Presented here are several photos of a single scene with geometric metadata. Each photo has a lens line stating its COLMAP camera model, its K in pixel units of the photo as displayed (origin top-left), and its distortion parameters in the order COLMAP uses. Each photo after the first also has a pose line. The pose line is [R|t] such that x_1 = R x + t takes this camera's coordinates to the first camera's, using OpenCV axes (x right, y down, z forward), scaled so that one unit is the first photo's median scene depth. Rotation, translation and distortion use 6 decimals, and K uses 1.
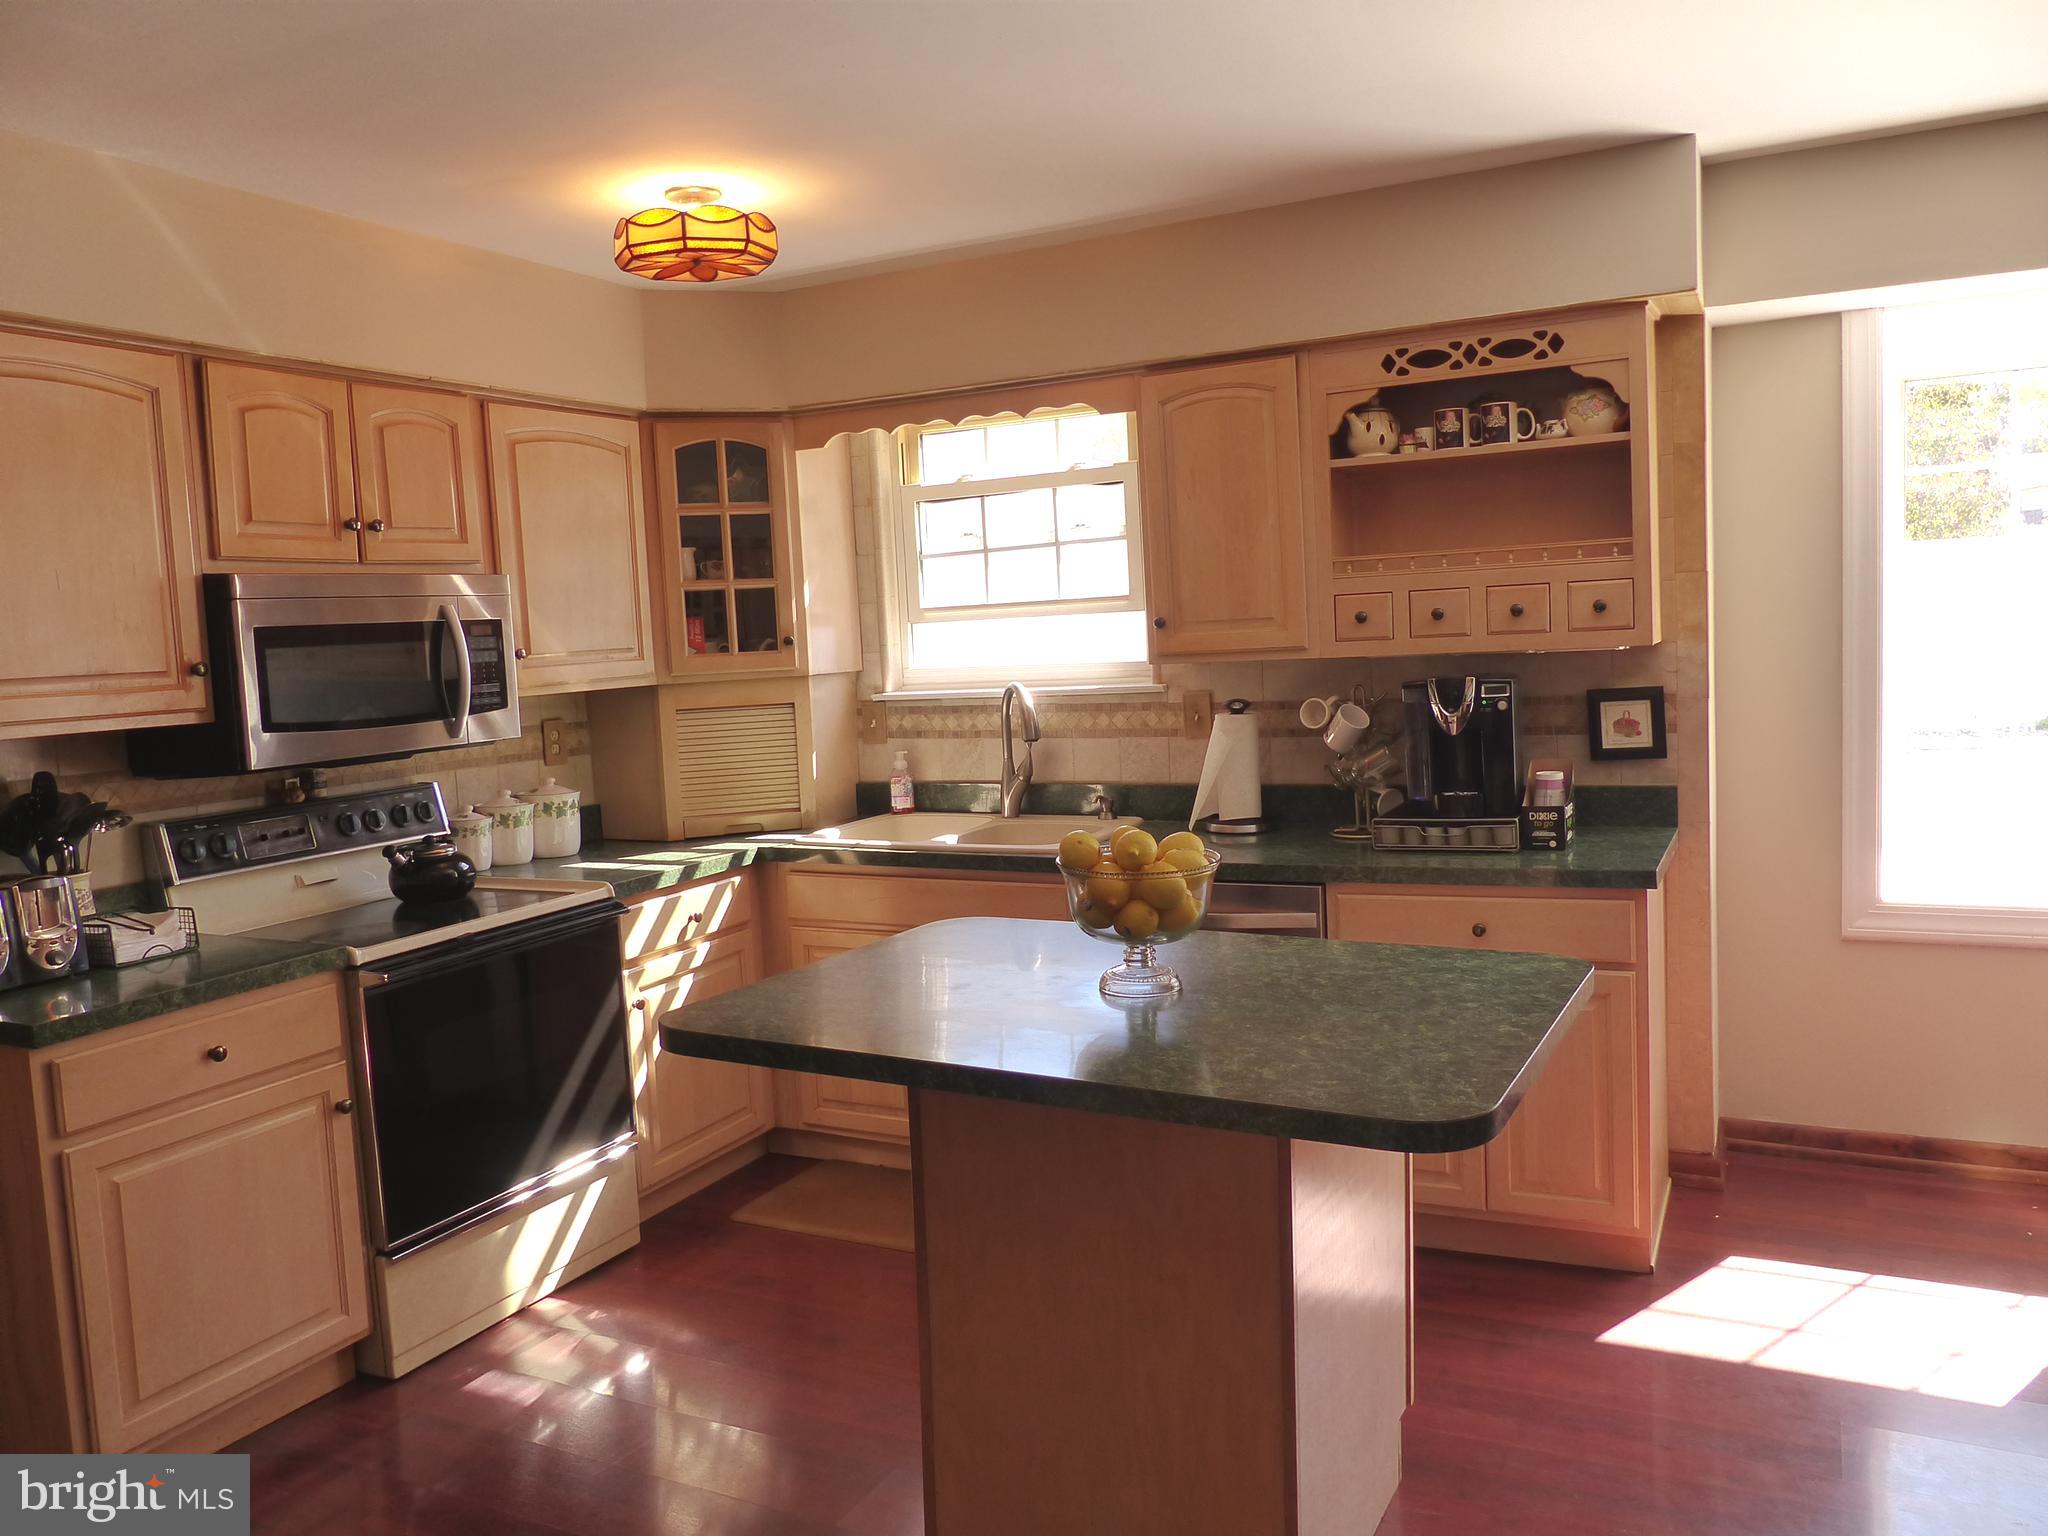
lens RADIAL K [[1573.4, 0, 1026.0], [0, 1573.4, 758.5], [0, 0, 1]] dist [0.054714, -0.007742]
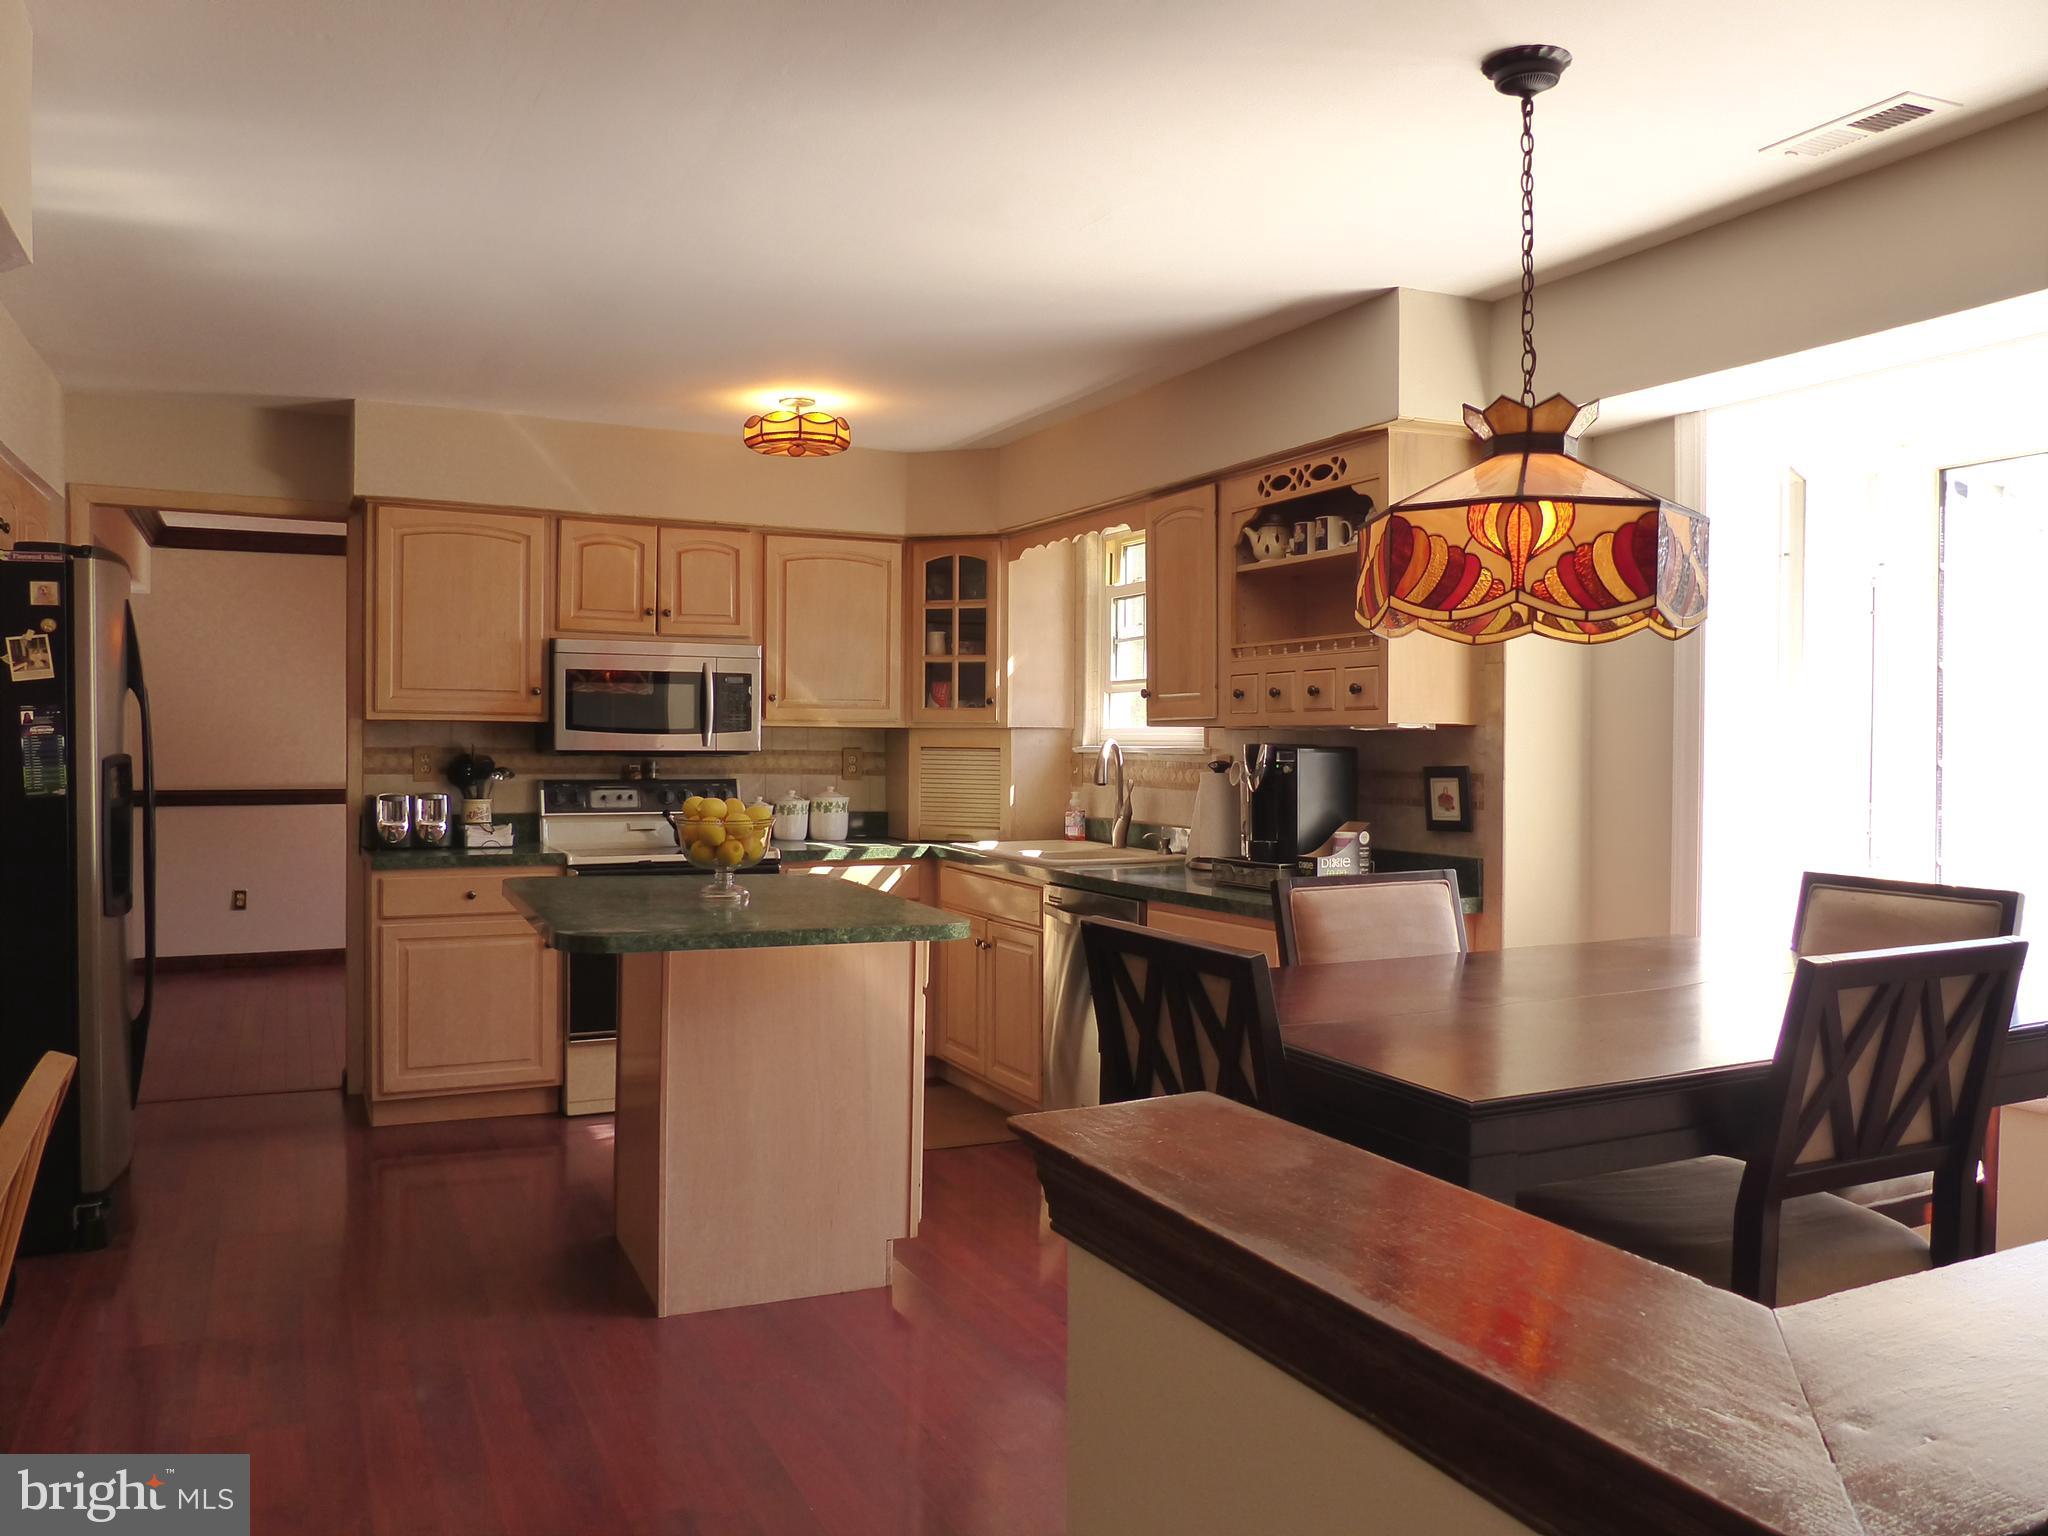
lens RADIAL K [[1573.4, 0, 1030.6], [0, 1573.4, 774.4], [0, 0, 1]] dist [0.054714, -0.007742]
pose [[0.794679, 0.069412, -0.603049, 0.813240], [-0.101387, 0.994663, -0.019117, 0.011865], [0.598504, 0.076333, 0.797475, -0.058033]]
